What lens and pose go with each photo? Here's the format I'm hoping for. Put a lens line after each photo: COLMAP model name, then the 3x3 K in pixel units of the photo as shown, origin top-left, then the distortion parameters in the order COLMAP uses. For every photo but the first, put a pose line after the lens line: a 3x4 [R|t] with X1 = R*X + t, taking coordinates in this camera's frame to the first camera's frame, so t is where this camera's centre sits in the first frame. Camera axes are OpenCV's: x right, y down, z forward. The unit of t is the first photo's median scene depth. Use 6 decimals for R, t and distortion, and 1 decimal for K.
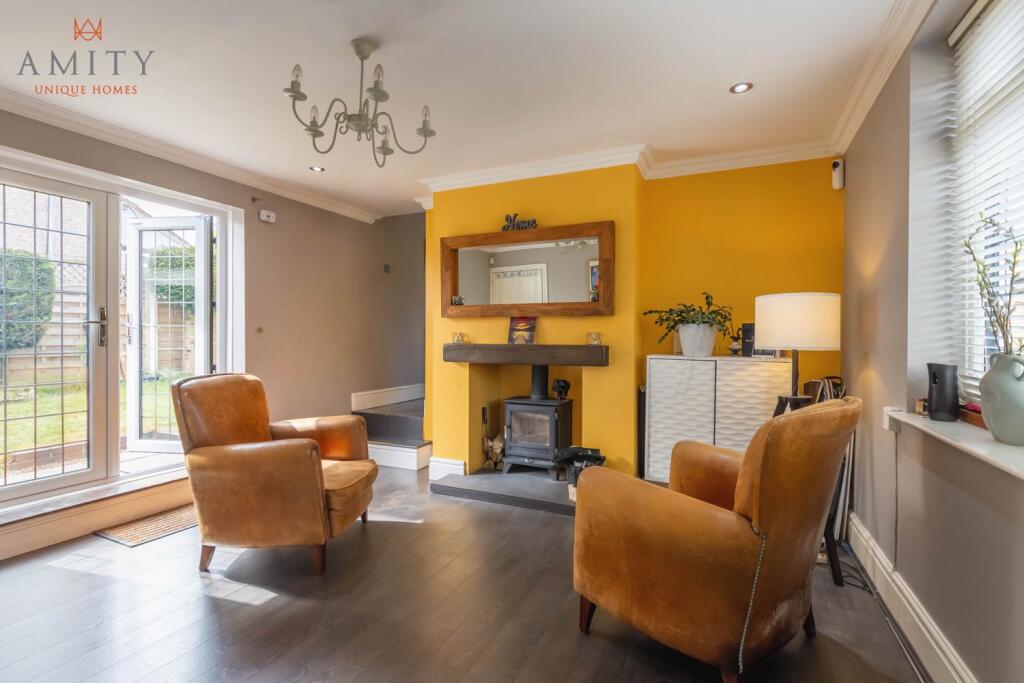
lens RADIAL K [[471.7, 0, 512.0], [0, 471.7, 341.5], [0, 0, 1]] dist [-0.000944, -0.000421]
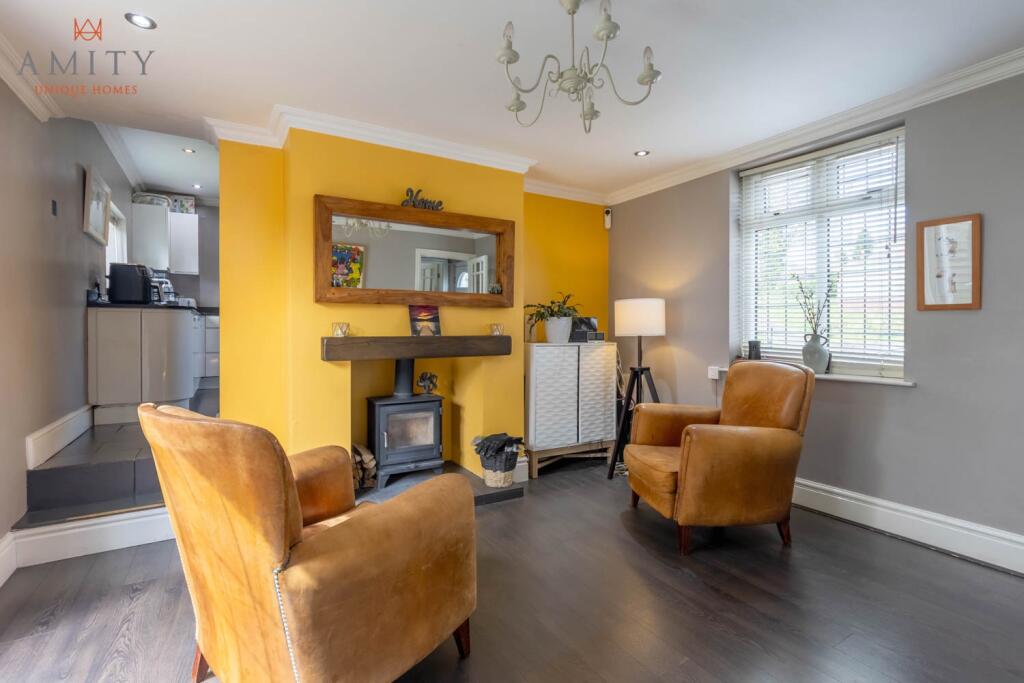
lens RADIAL K [[475.9, 0, 512.1], [0, 475.9, 332.4], [0, 0, 1]] dist [0.000552, -0.000037]
pose [[0.566154, -0.010491, 0.824233, -0.642350], [0.010889, 0.999927, 0.005247, -0.004198], [-0.824227, 0.006004, 0.566227, 0.349364]]
